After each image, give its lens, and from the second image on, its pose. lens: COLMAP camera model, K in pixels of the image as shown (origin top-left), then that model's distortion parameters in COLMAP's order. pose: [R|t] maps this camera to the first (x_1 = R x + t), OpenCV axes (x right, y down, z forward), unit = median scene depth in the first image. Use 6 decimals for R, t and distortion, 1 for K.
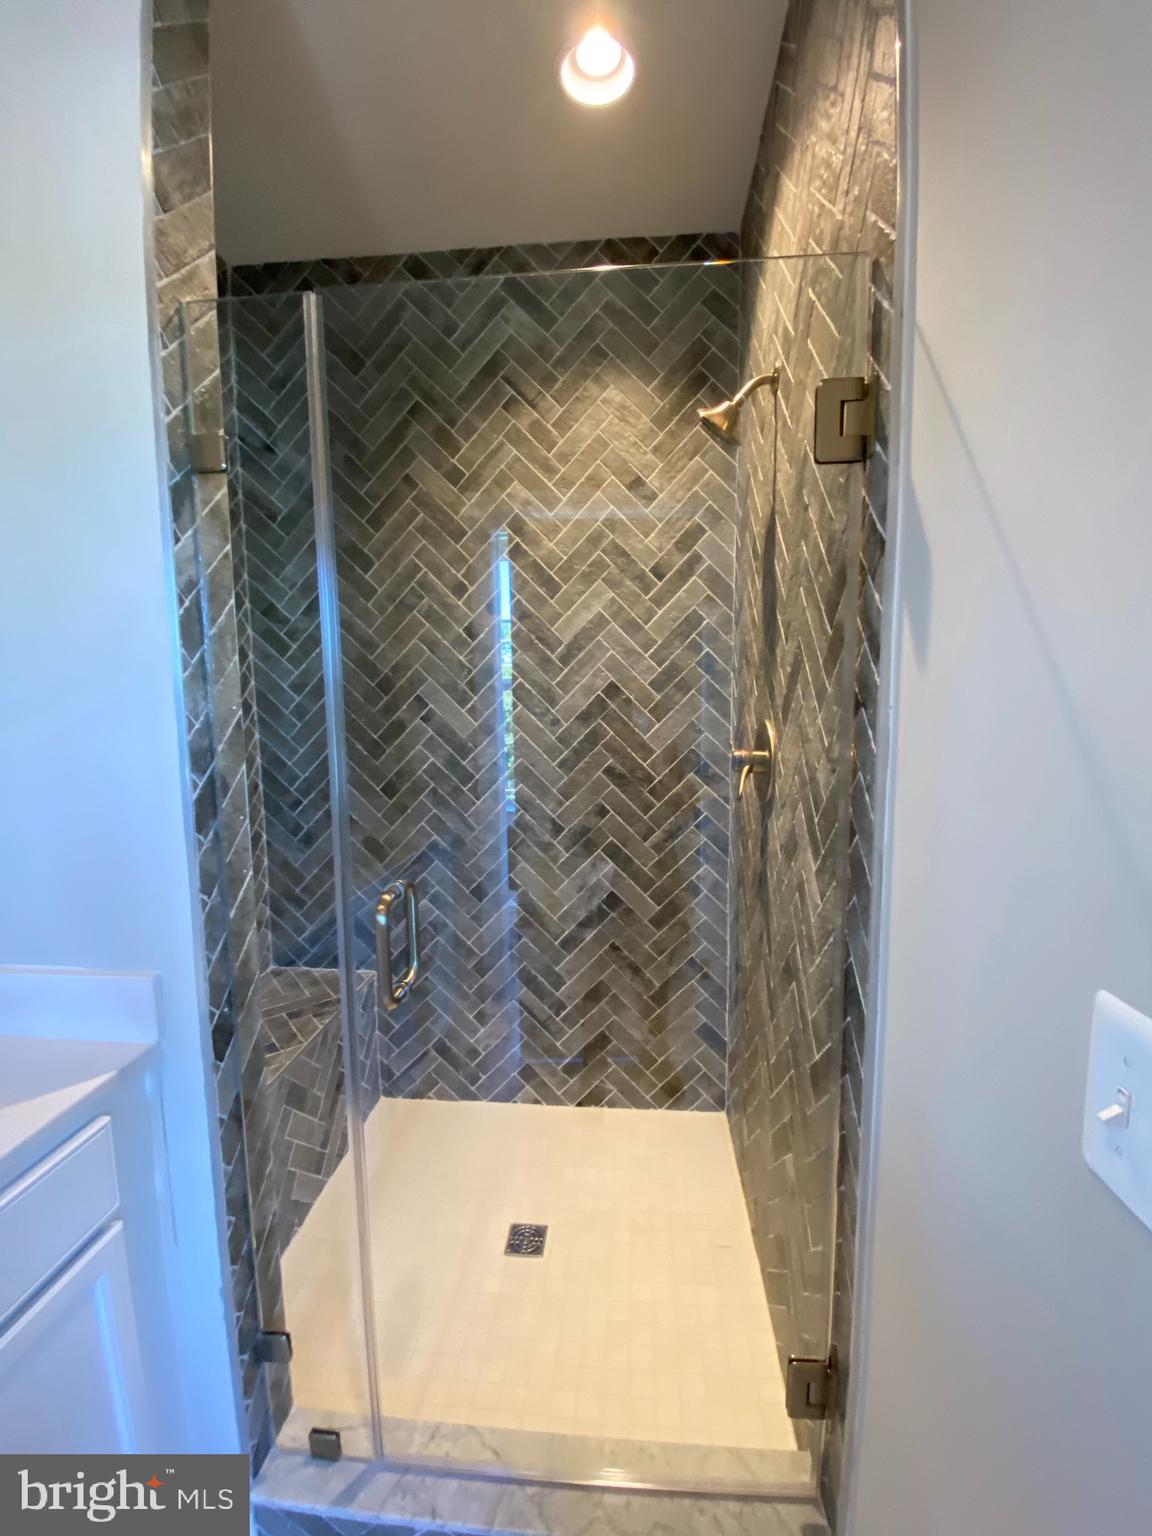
lens RADIAL K [[630.8, 0, 584.6], [0, 630.8, 769.3], [0, 0, 1]] dist [0.006723, -0.006317]
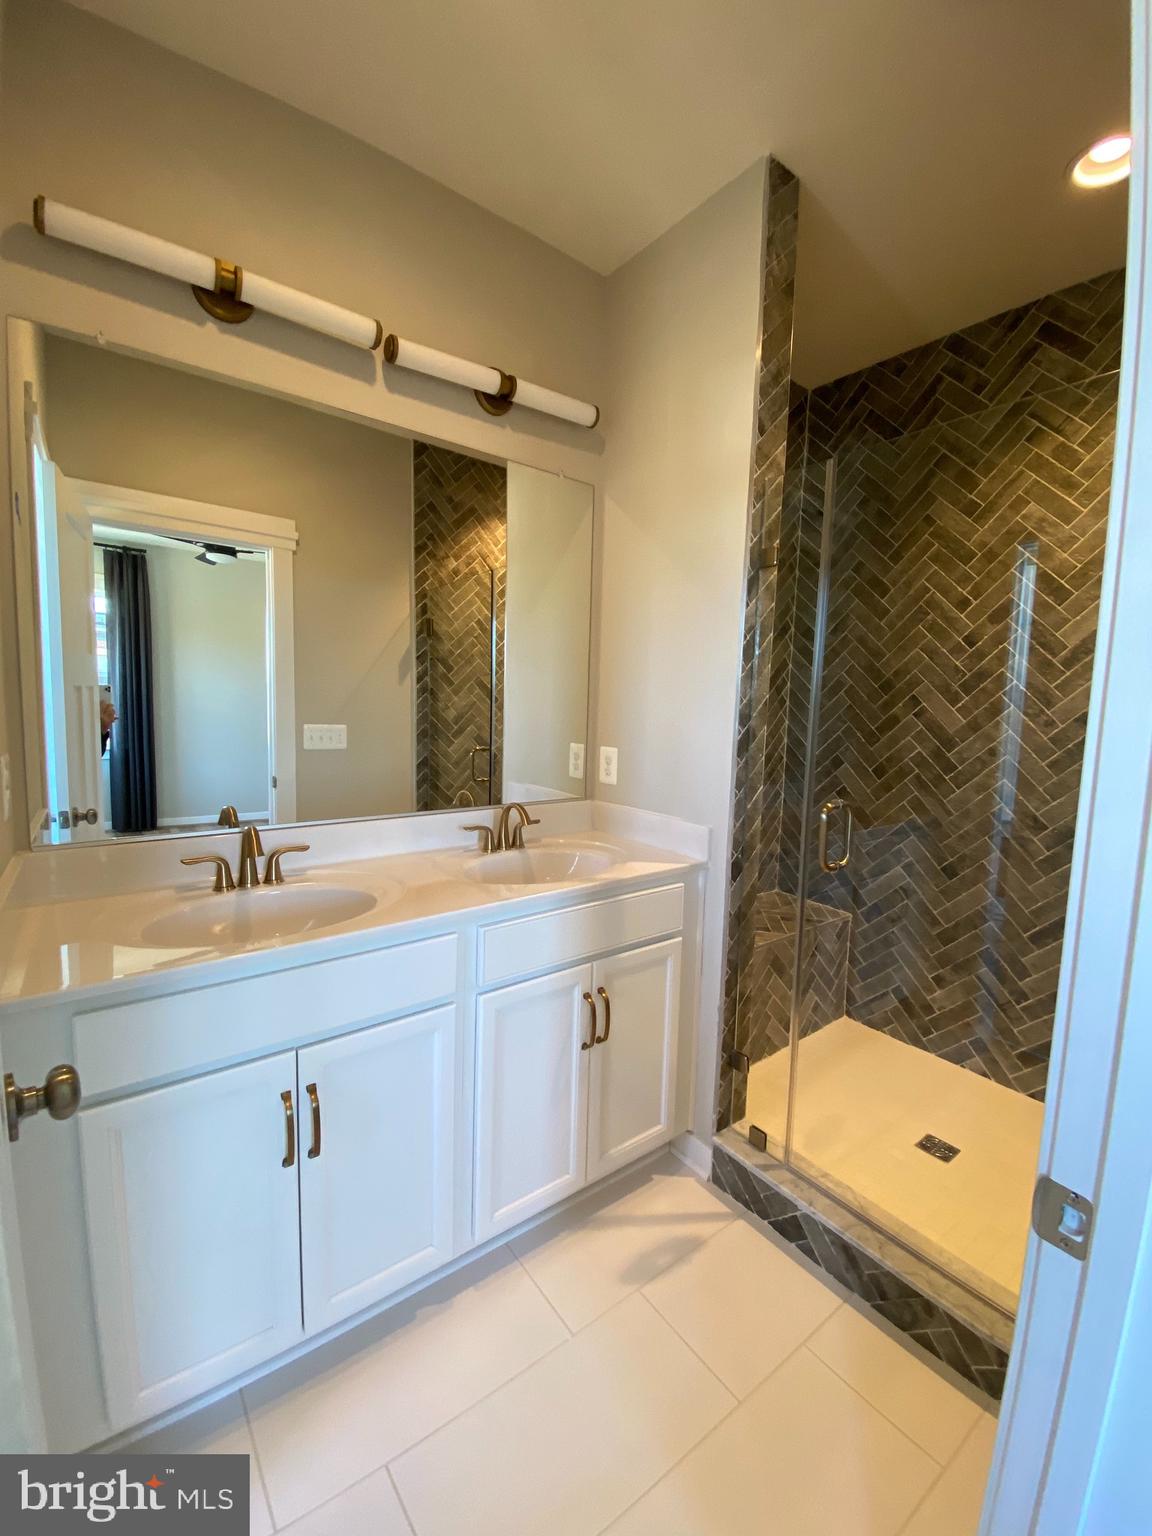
lens RADIAL K [[630.8, 0, 569.6], [0, 630.8, 768.4], [0, 0, 1]] dist [0.006723, -0.006317]
pose [[0.666385, 0.104335, -0.738272, 0.214002], [-0.115833, 0.992626, 0.035727, 0.057435], [0.736555, 0.061708, 0.673557, -0.306140]]
